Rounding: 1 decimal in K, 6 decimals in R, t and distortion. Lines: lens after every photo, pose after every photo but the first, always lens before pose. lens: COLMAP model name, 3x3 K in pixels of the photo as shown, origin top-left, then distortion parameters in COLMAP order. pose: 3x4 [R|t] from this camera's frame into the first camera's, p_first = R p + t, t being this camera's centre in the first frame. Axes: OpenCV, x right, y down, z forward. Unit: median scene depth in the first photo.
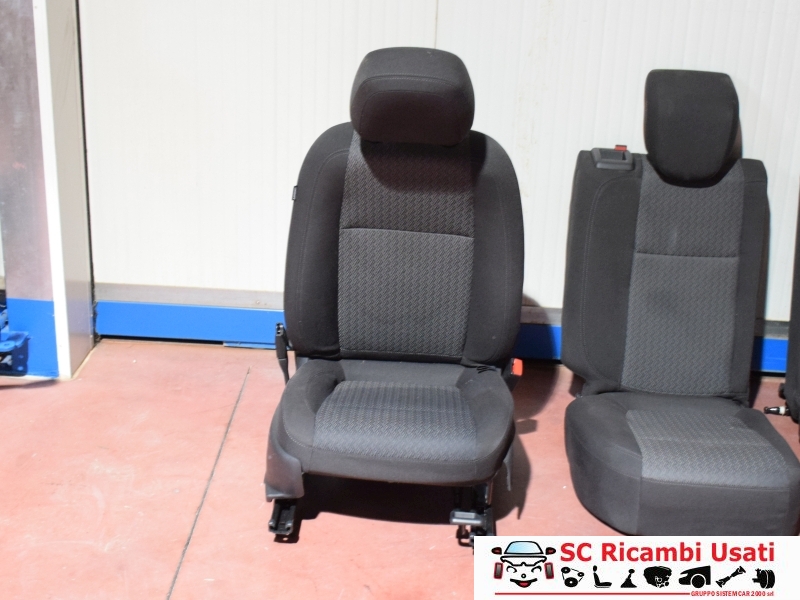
lens RADIAL K [[1257.1, 0, 401.1], [0, 1257.1, 303.2], [0, 0, 1]] dist [-0.027777, 0.000000]
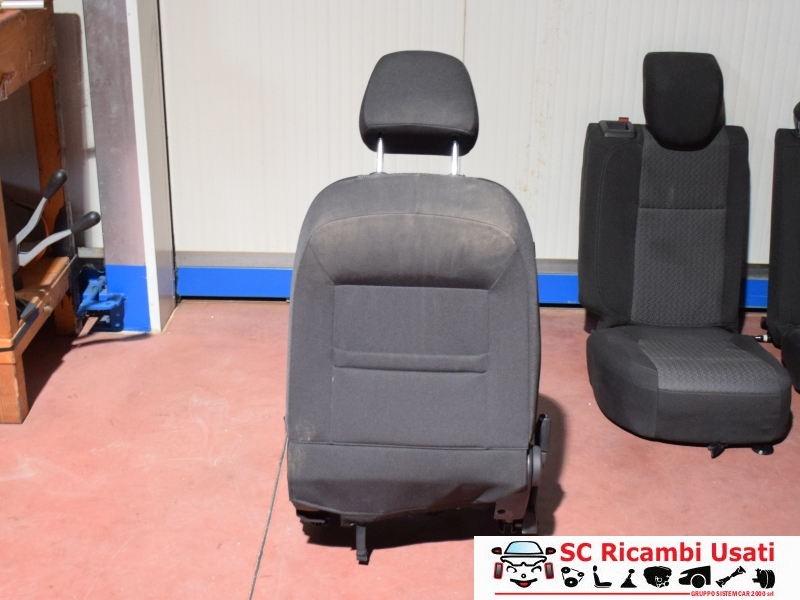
lens RADIAL K [[1148.2, 0, 401.9], [0, 1148.2, 301.4], [0, 0, 1]] dist [-0.021003, 0.000000]
pose [[0.999318, -0.033933, 0.014542, -0.056435], [0.033814, 0.999393, 0.008344, 0.031859], [-0.014816, -0.007847, 0.999859, -0.079711]]
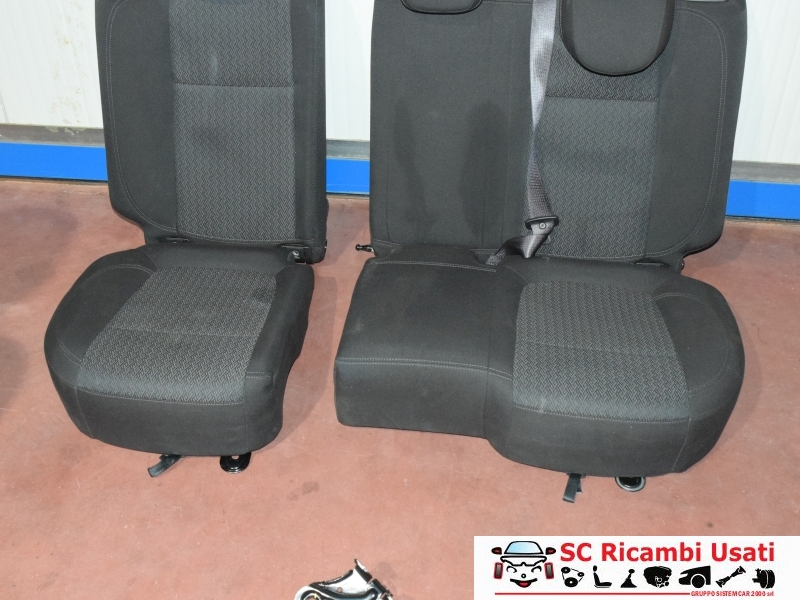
lens RADIAL K [[971.5, 0, 402.8], [0, 971.5, 300.5], [0, 0, 1]] dist [-0.043429, 0.000000]
pose [[0.997946, -0.004399, -0.063916, 0.389200], [0.023662, 0.952412, 0.303894, -0.097225], [0.059537, -0.304782, 0.950559, 0.336574]]
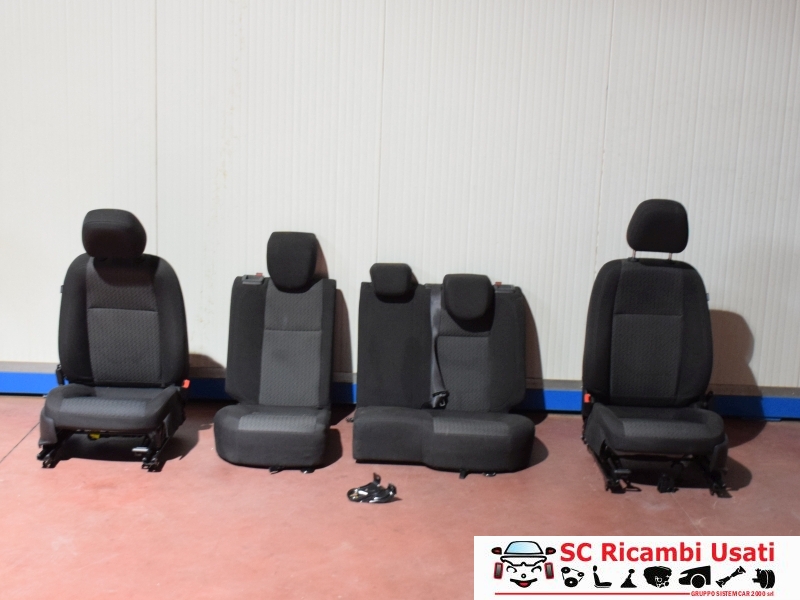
lens RADIAL K [[1074.8, 0, 396.5], [0, 1074.8, 296.7], [0, 0, 1]] dist [-0.041083, 0.000000]
pose [[0.997309, -0.014607, 0.071838, 0.269183], [0.028352, 0.980547, -0.194226, 0.223822], [-0.067603, 0.195740, 0.978323, -0.553781]]
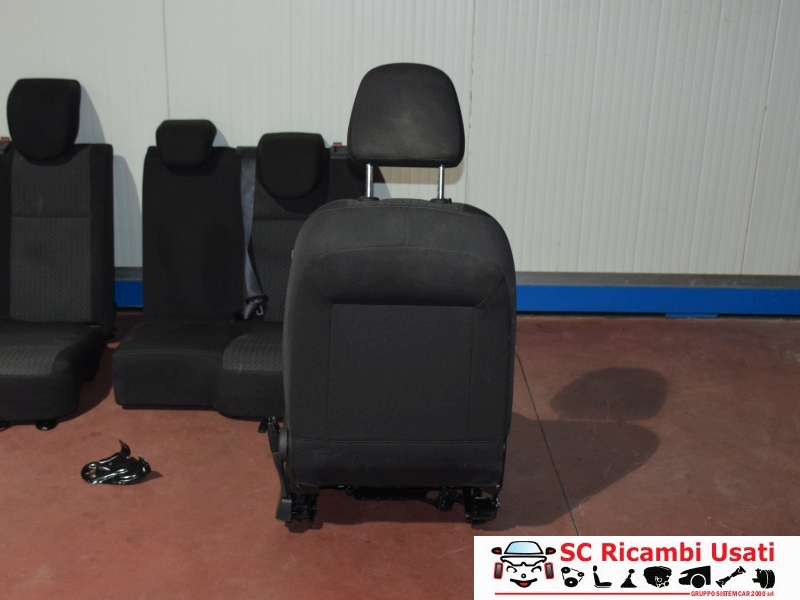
lens RADIAL K [[1074.8, 0, 398.5], [0, 1074.8, 304.0], [0, 0, 1]] dist [-0.041083, 0.000000]
pose [[0.994583, -0.048772, 0.091797, 0.489870], [0.050093, 0.998671, -0.012138, 0.086950], [-0.091083, 0.016671, 0.995704, -0.162475]]
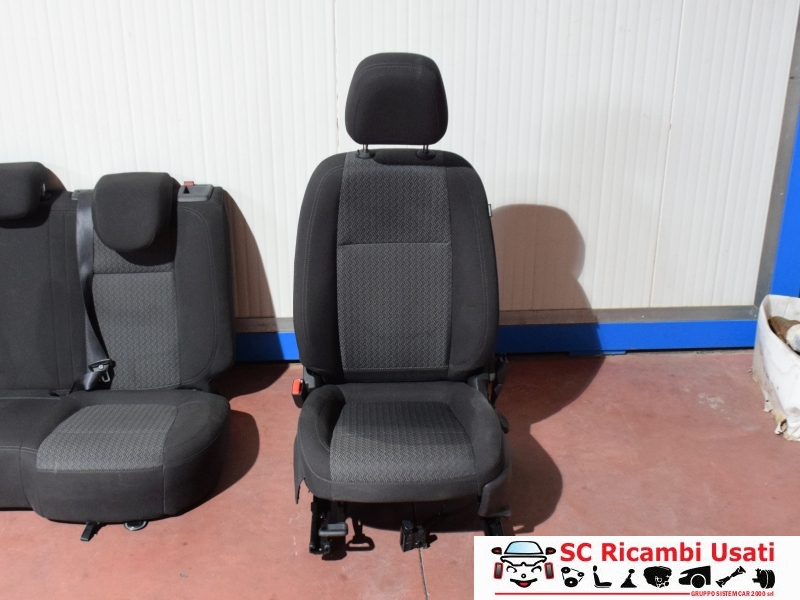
lens RADIAL K [[971.5, 0, 398.9], [0, 971.5, 304.8], [0, 0, 1]] dist [-0.043429, 0.000000]
pose [[0.989246, -0.088441, 0.116493, 0.622674], [0.085360, 0.995862, 0.031191, -0.001376], [-0.118769, -0.020912, 0.992702, 0.057481]]
